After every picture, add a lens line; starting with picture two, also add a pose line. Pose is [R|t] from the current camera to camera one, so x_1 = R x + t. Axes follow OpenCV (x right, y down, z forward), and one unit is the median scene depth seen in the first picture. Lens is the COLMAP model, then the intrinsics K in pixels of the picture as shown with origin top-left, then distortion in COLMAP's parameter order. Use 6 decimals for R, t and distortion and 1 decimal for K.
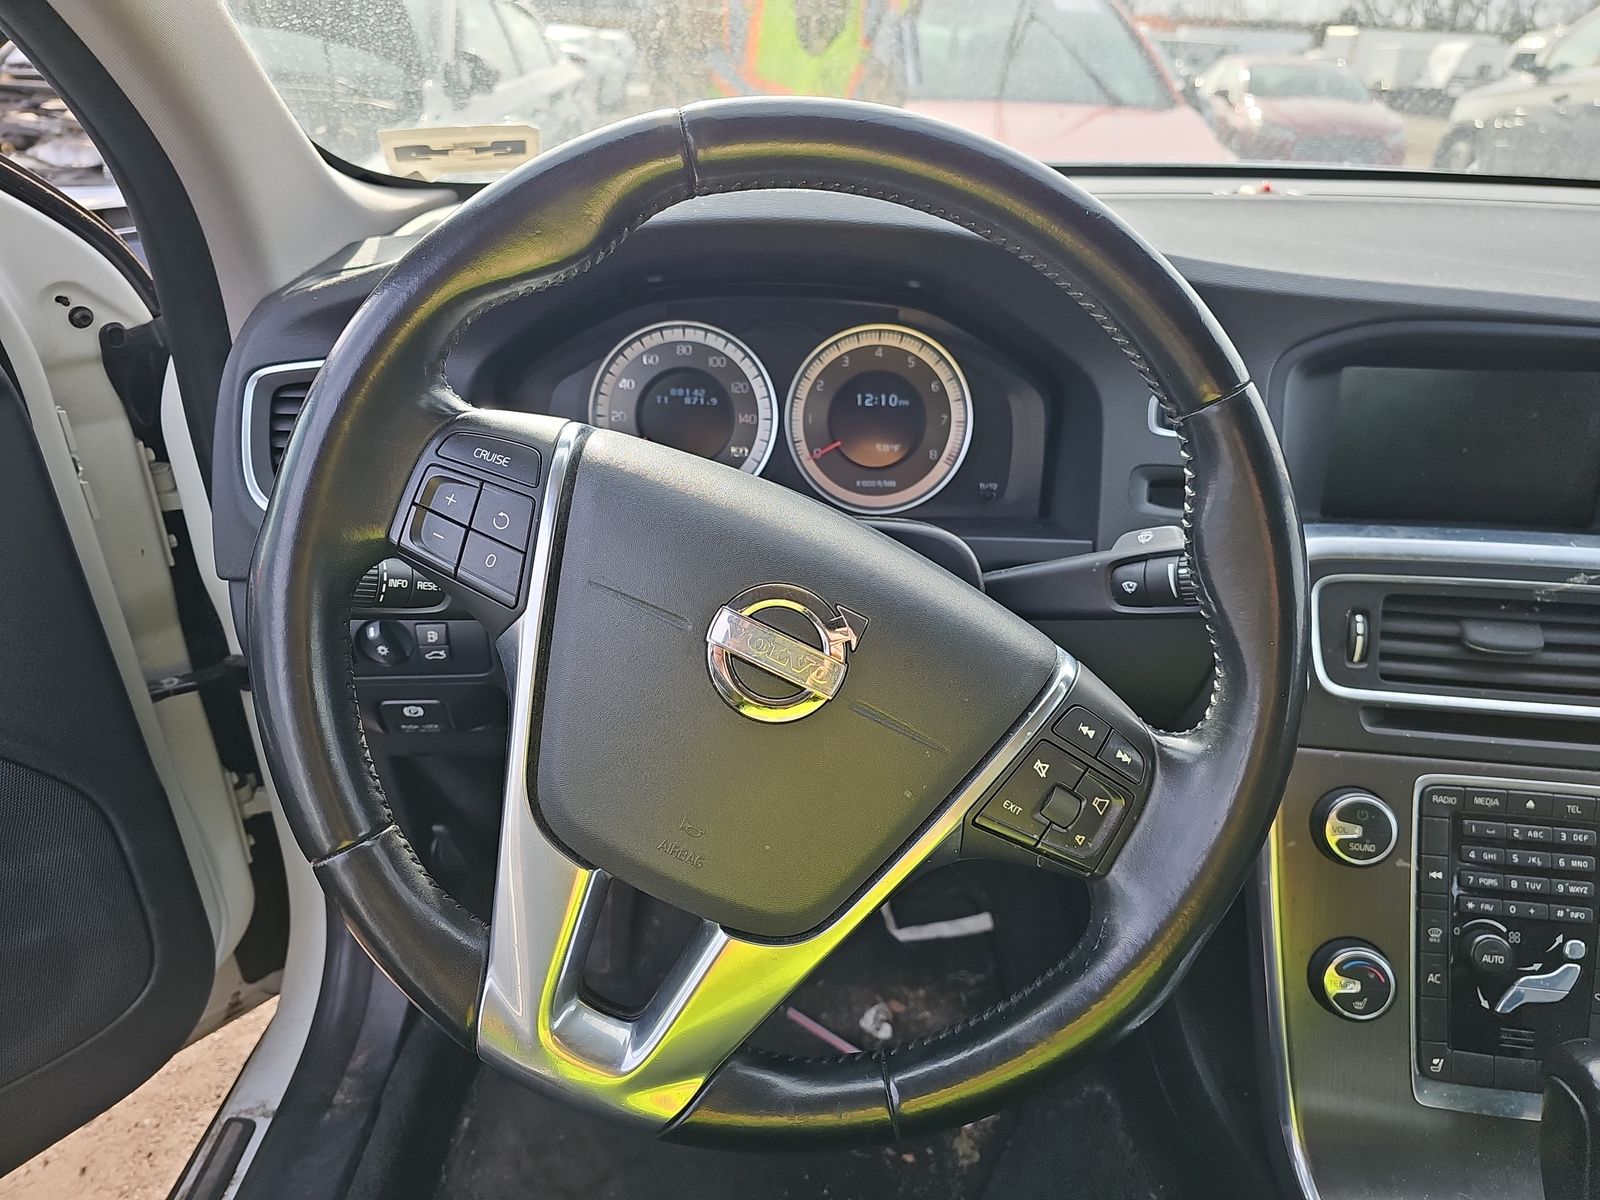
lens RADIAL K [[1083.9, 0, 800.0], [0, 1083.9, 600.0], [0, 0, 1]] dist [0.024237, -0.034910]
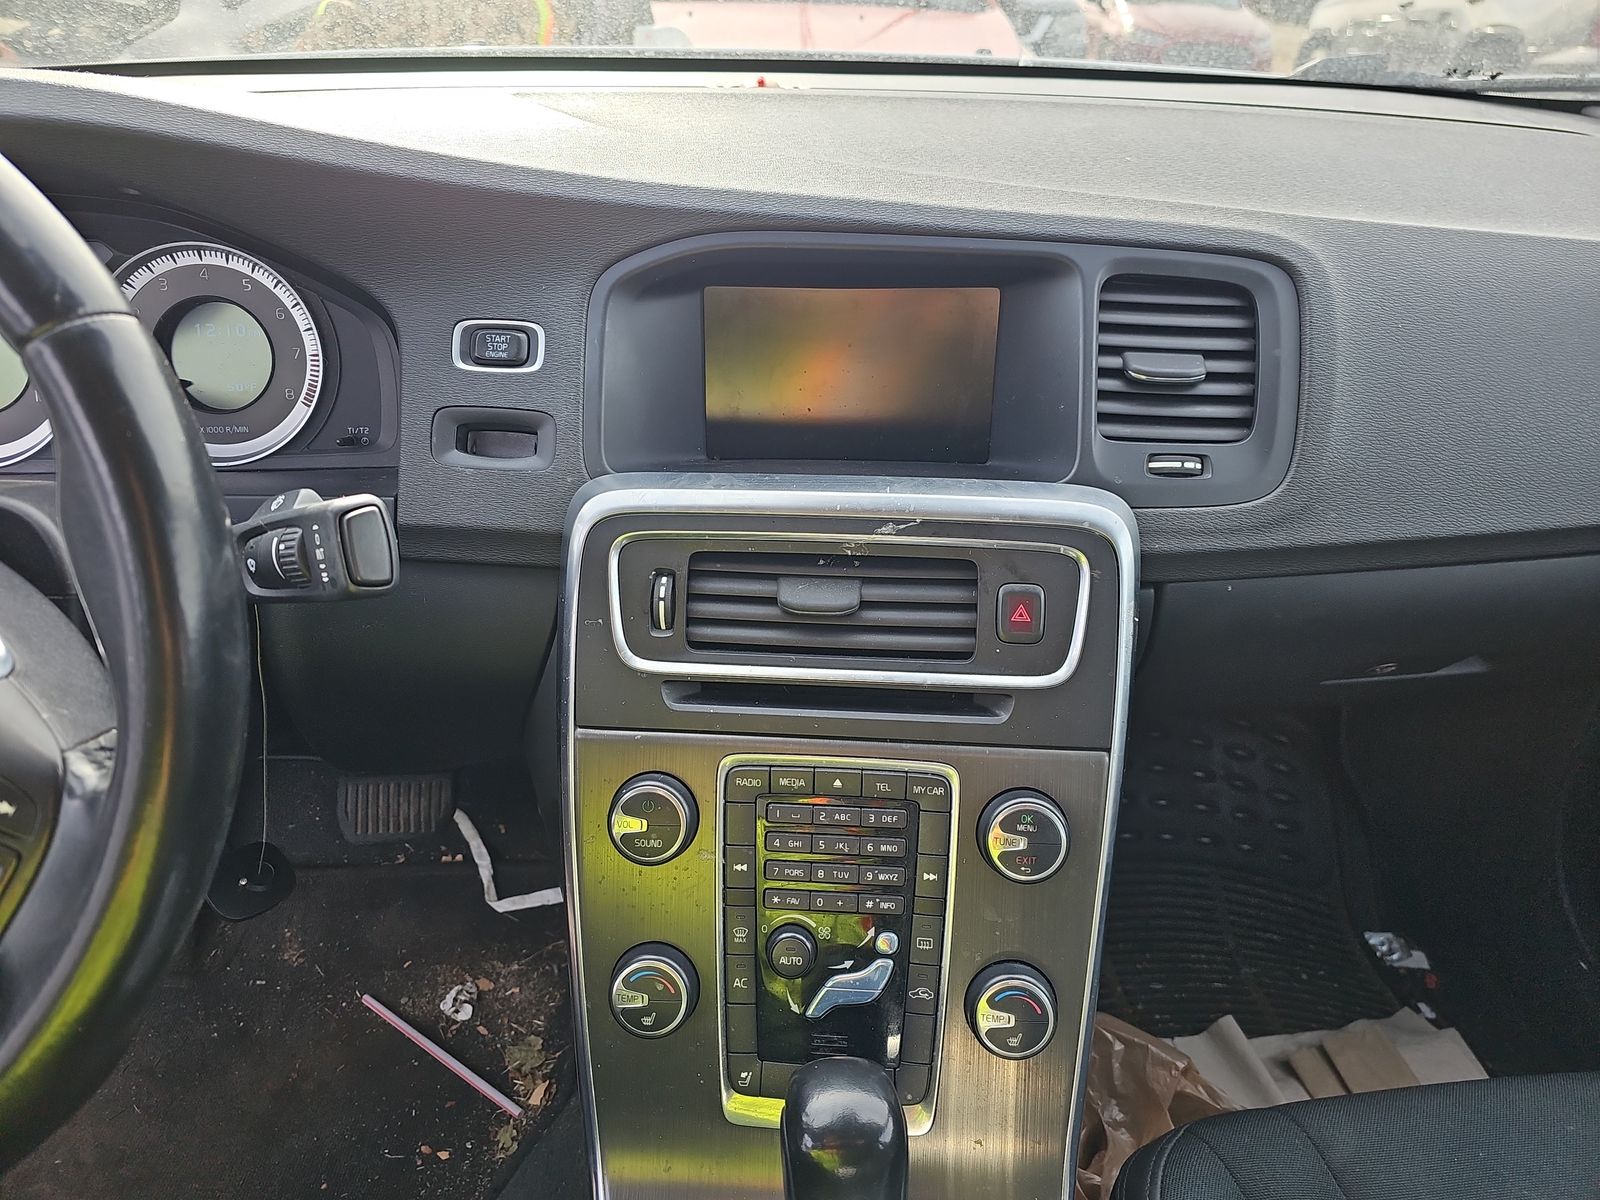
lens RADIAL K [[1078.6, 0, 800.8], [0, 1078.6, 584.6], [0, 0, 1]] dist [0.074255, -0.119664]
pose [[0.995805, -0.037904, 0.083279, 0.553439], [0.032967, 0.997661, 0.059880, -0.028221], [-0.085354, -0.056883, 0.994726, 0.125365]]
